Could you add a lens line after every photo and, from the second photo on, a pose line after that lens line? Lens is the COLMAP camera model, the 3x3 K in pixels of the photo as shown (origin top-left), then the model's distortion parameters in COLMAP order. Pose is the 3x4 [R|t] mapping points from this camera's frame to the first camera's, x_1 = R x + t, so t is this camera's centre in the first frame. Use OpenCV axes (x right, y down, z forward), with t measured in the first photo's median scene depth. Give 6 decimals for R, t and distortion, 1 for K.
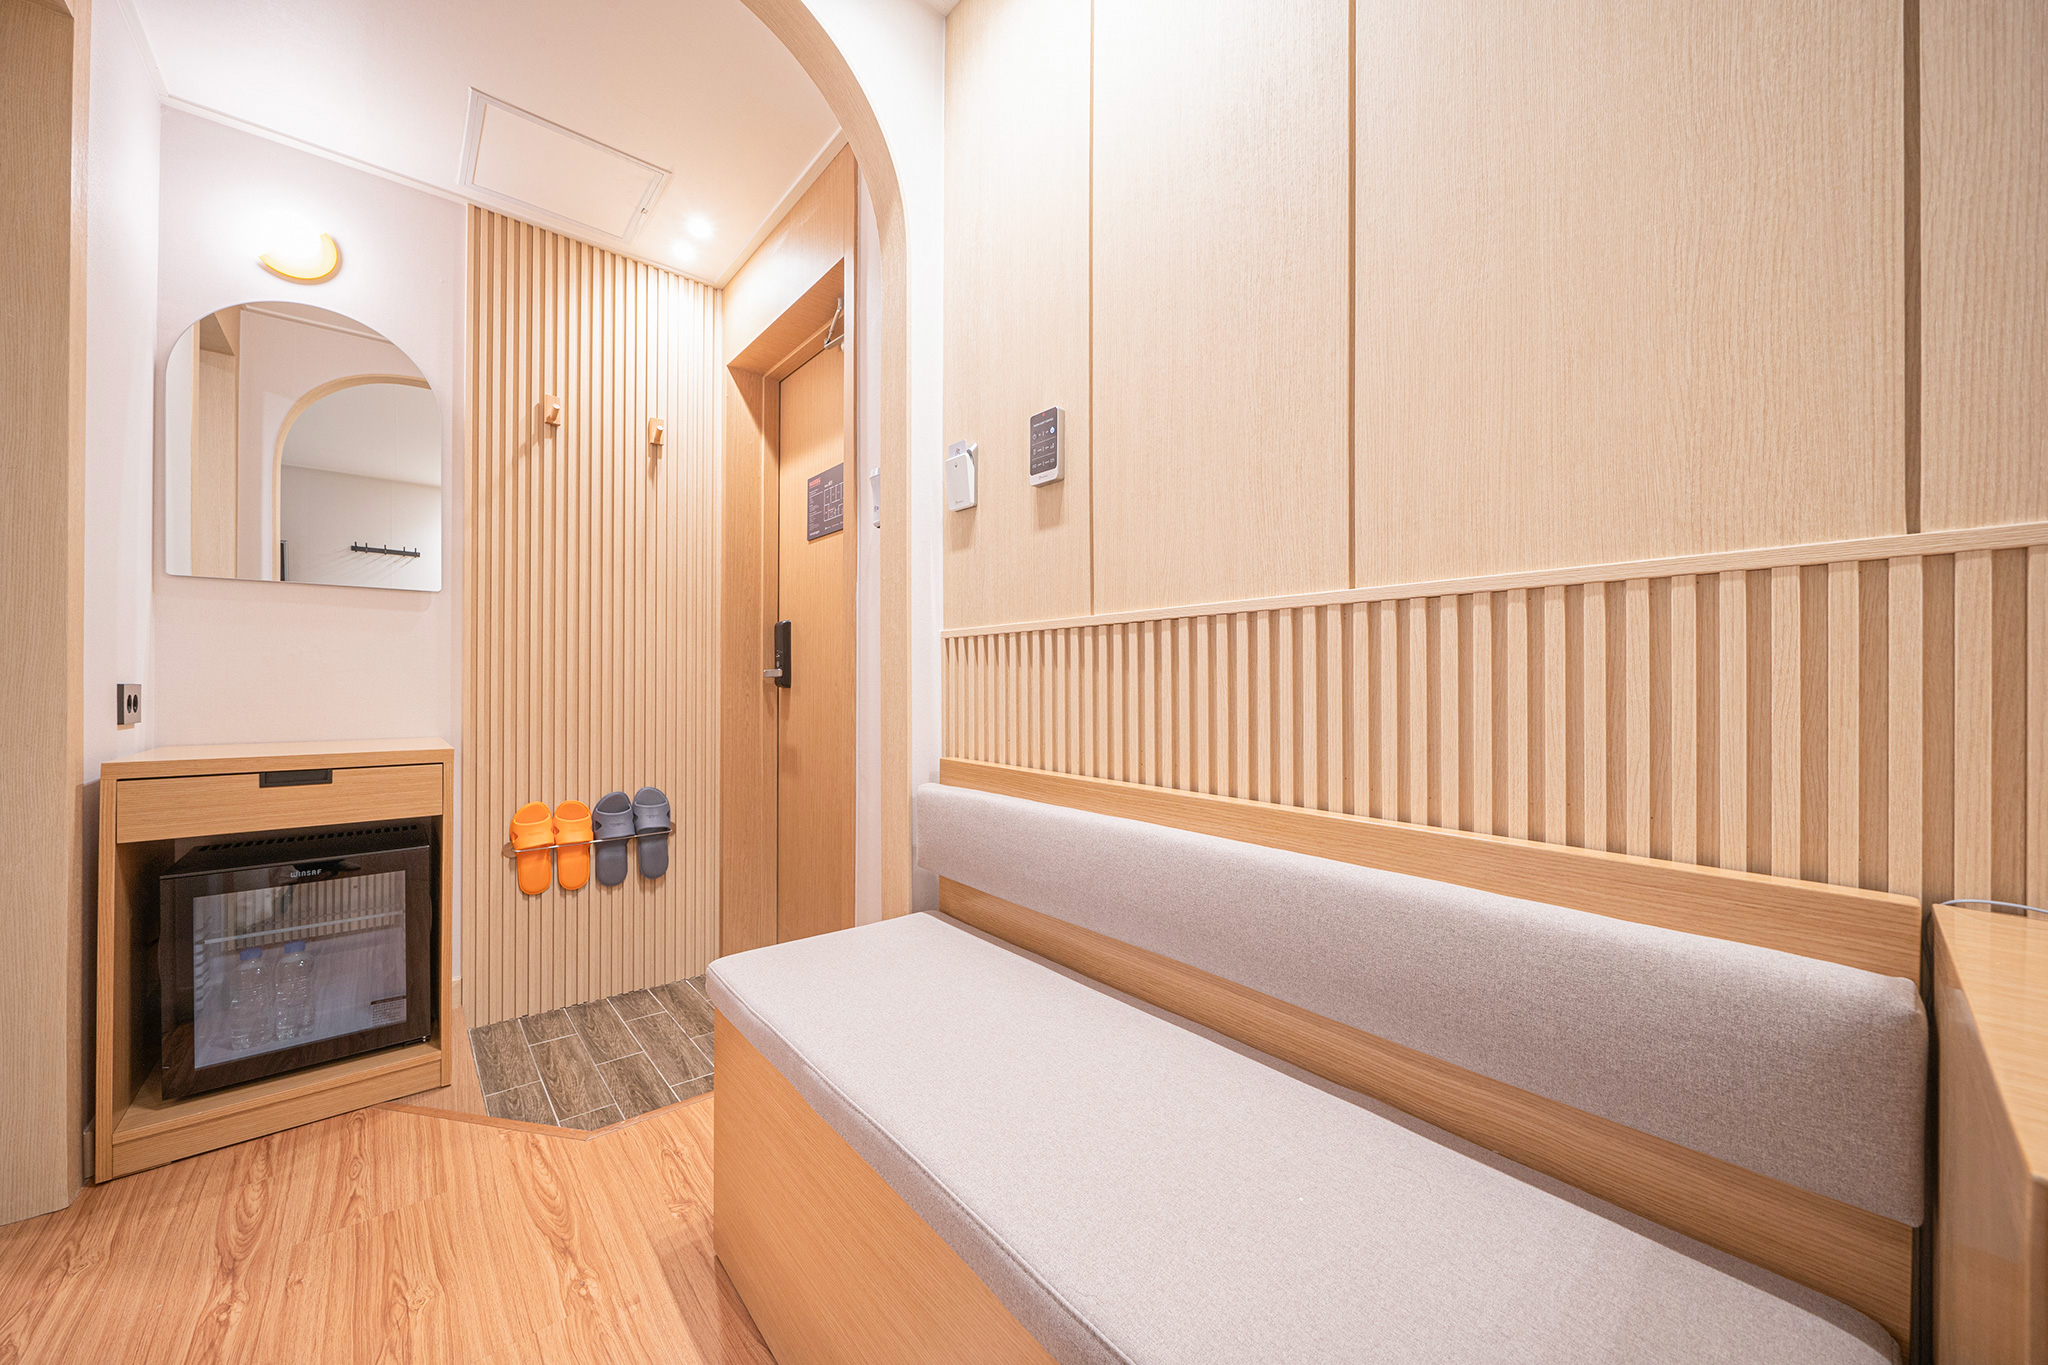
lens RADIAL K [[730.3, 0, 1021.5], [0, 730.3, 685.1], [0, 0, 1]] dist [-0.005589, 0.000134]
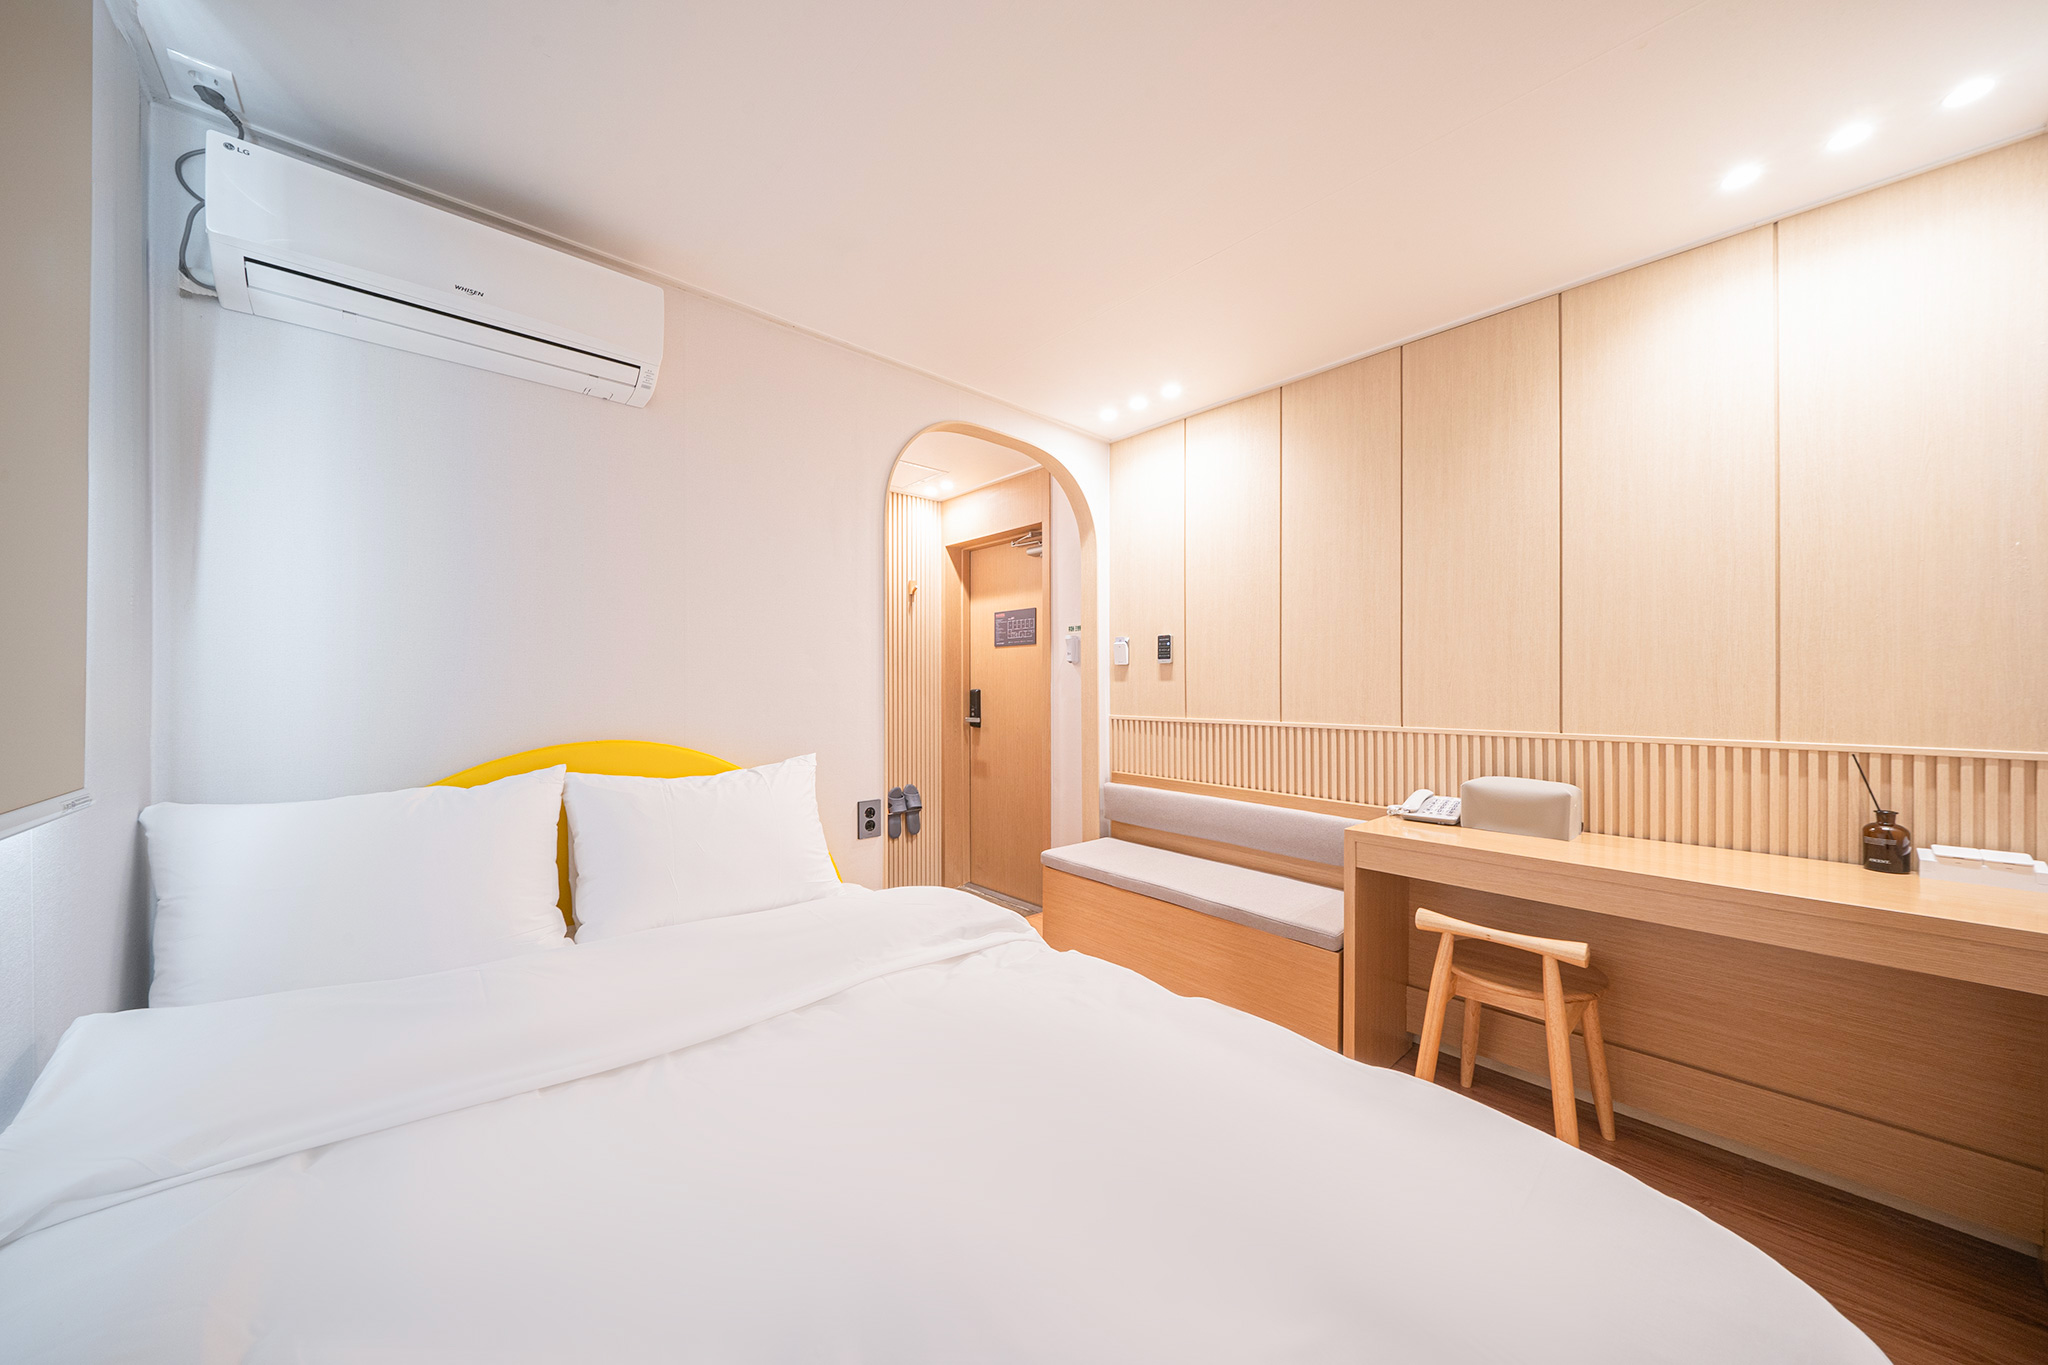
lens RADIAL K [[691.5, 0, 1022.0], [0, 691.5, 687.2], [0, 0, 1]] dist [-0.017376, -0.000053]
pose [[0.999739, -0.002963, 0.022638, -0.387164], [0.002845, 0.999982, 0.005251, -0.157221], [-0.022653, -0.005185, 0.999730, -1.031707]]
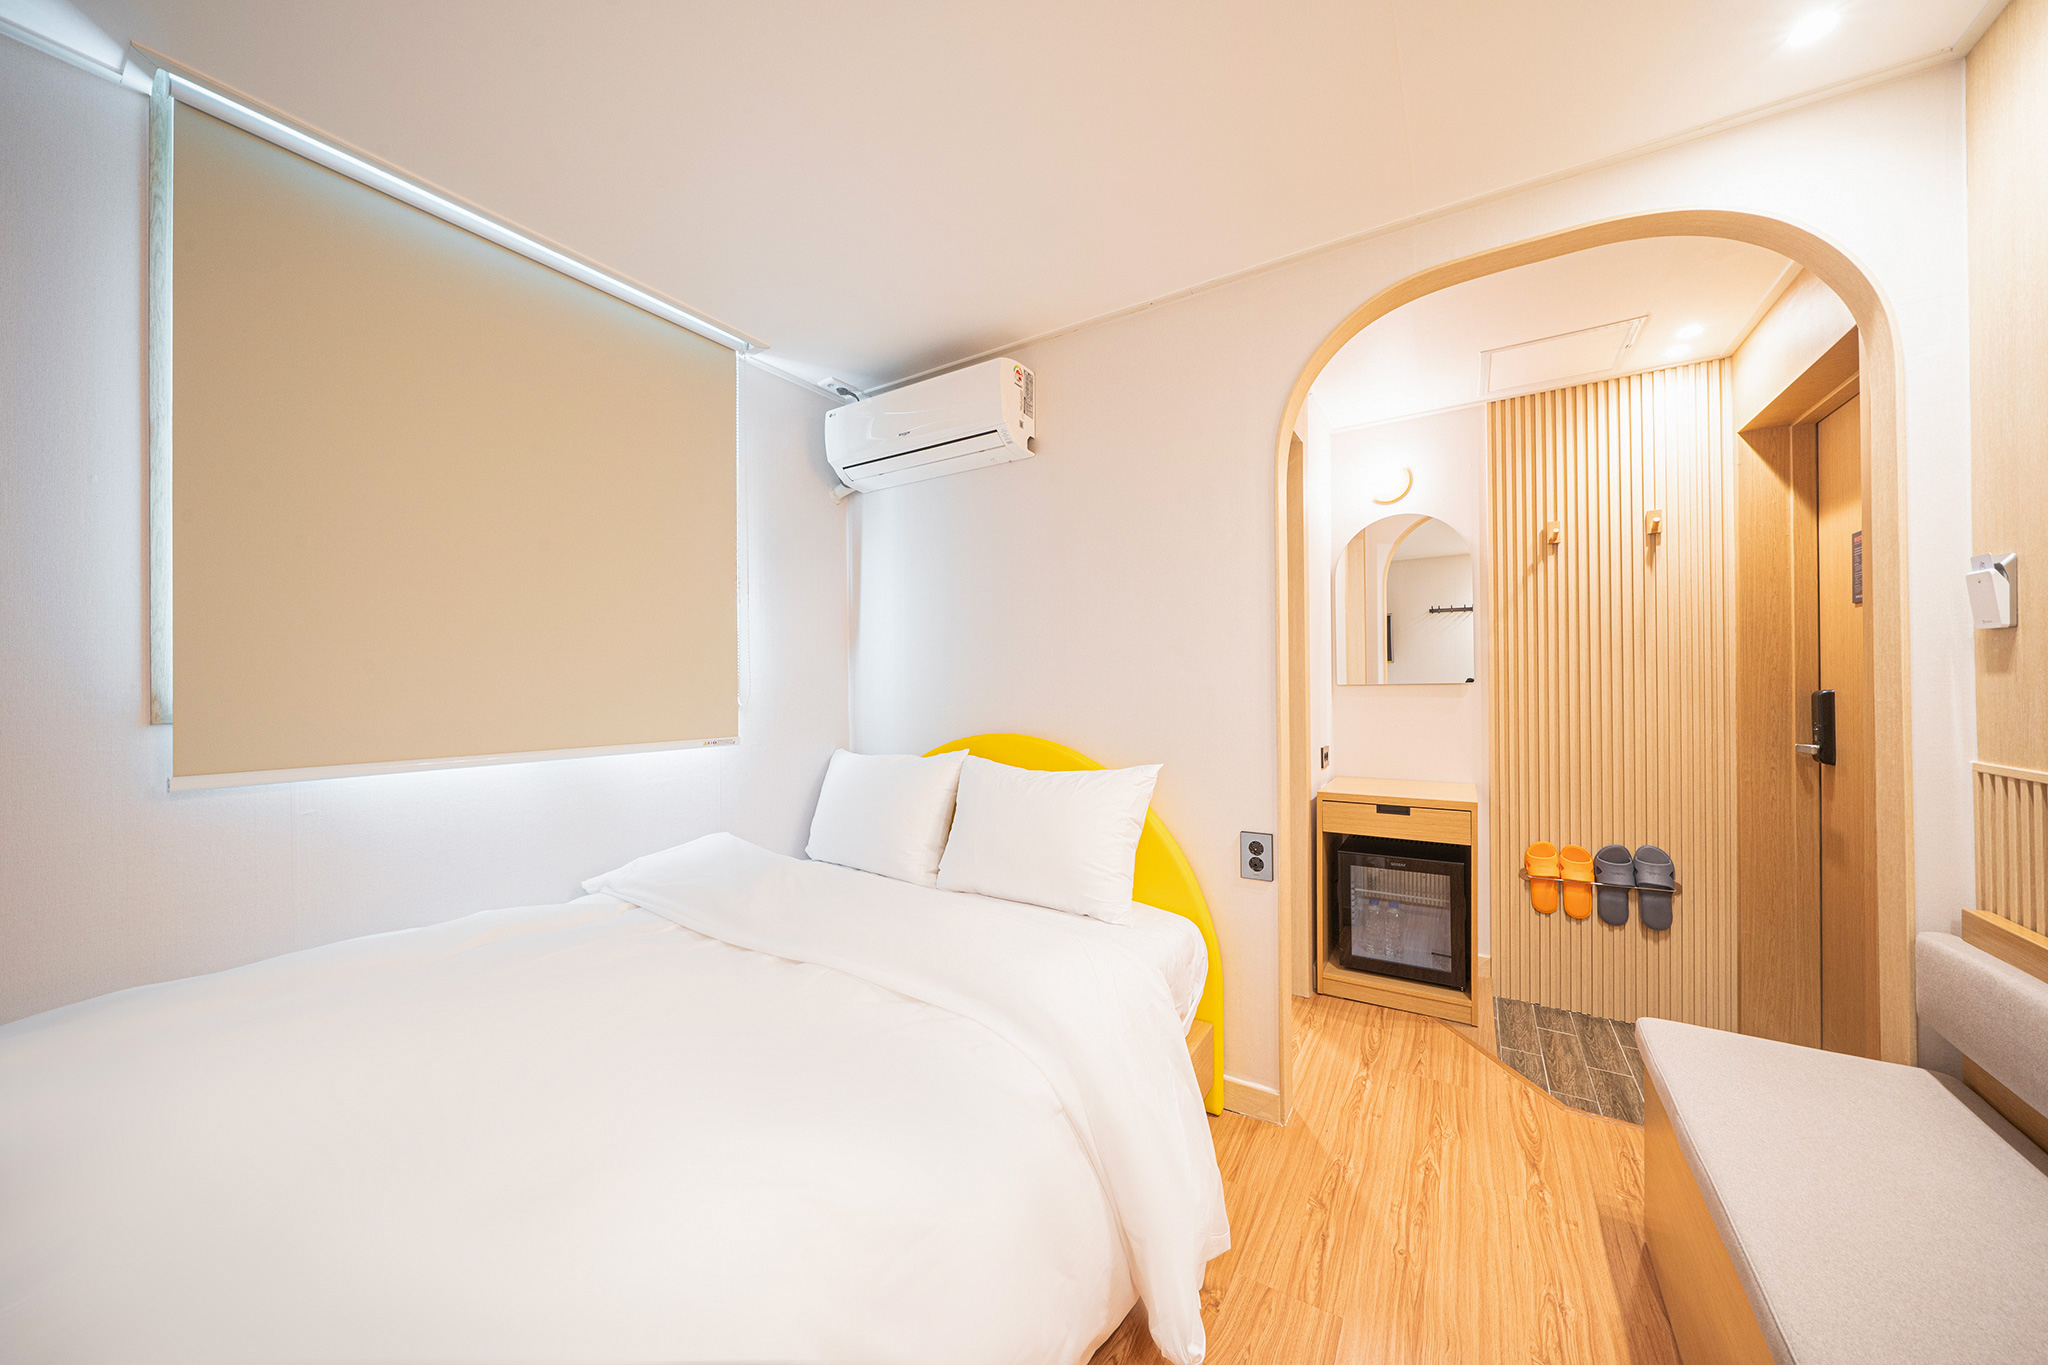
lens RADIAL K [[694.3, 0, 1029.3], [0, 694.3, 685.3], [0, 0, 1]] dist [-0.006754, -0.000249]
pose [[0.287362, -0.006263, -0.957801, 0.316237], [0.012722, 0.999915, -0.002721, -0.160966], [0.957737, -0.011403, 0.287418, -0.285262]]
